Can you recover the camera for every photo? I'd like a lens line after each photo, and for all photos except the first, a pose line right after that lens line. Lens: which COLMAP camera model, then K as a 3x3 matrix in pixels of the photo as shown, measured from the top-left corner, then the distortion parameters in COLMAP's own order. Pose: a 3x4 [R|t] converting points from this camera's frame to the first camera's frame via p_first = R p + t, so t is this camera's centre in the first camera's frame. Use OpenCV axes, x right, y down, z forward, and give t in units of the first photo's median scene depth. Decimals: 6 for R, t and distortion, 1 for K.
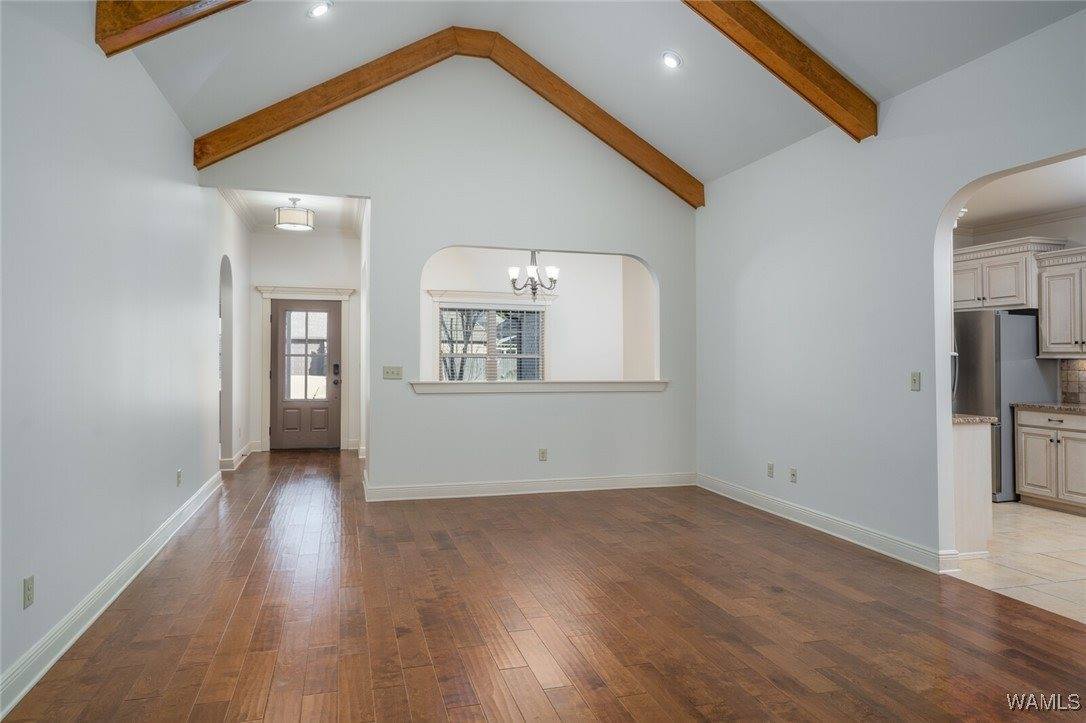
lens RADIAL K [[683.6, 0, 543.0], [0, 683.6, 361.5], [0, 0, 1]] dist [0.003118, 0.002886]
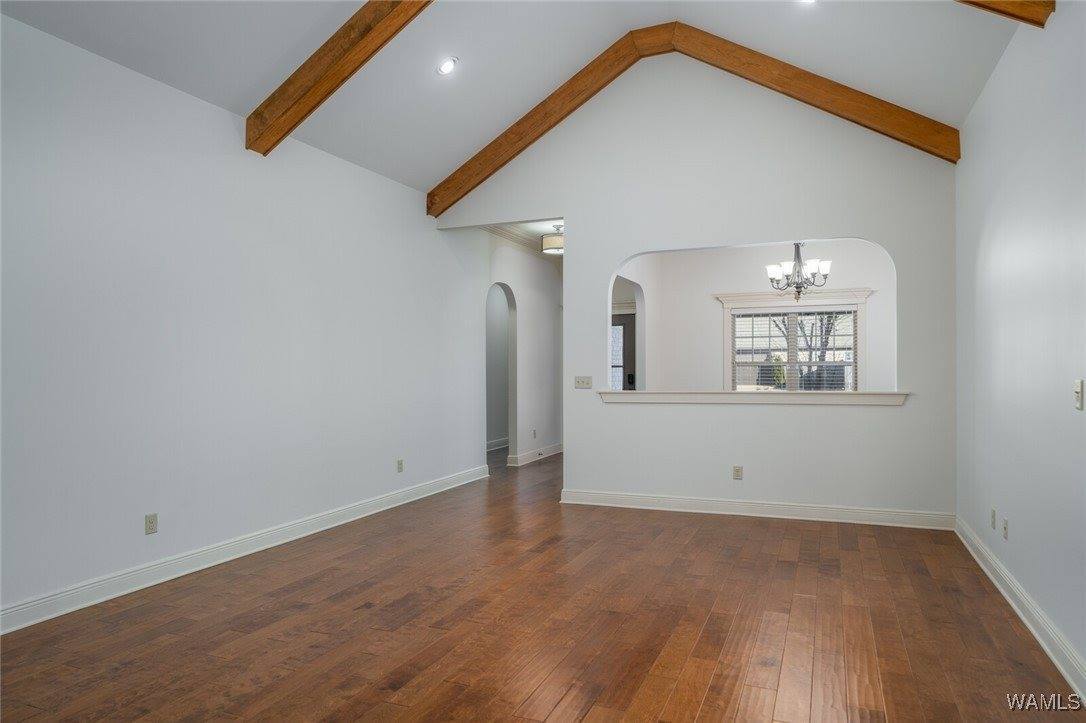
lens RADIAL K [[681.2, 0, 546.3], [0, 681.2, 375.9], [0, 0, 1]] dist [0.005664, 0.001837]
pose [[0.784733, -0.006736, -0.619797, 0.359699], [0.010571, 0.999941, 0.002517, 0.003457], [0.619744, -0.008527, 0.784758, 0.139766]]
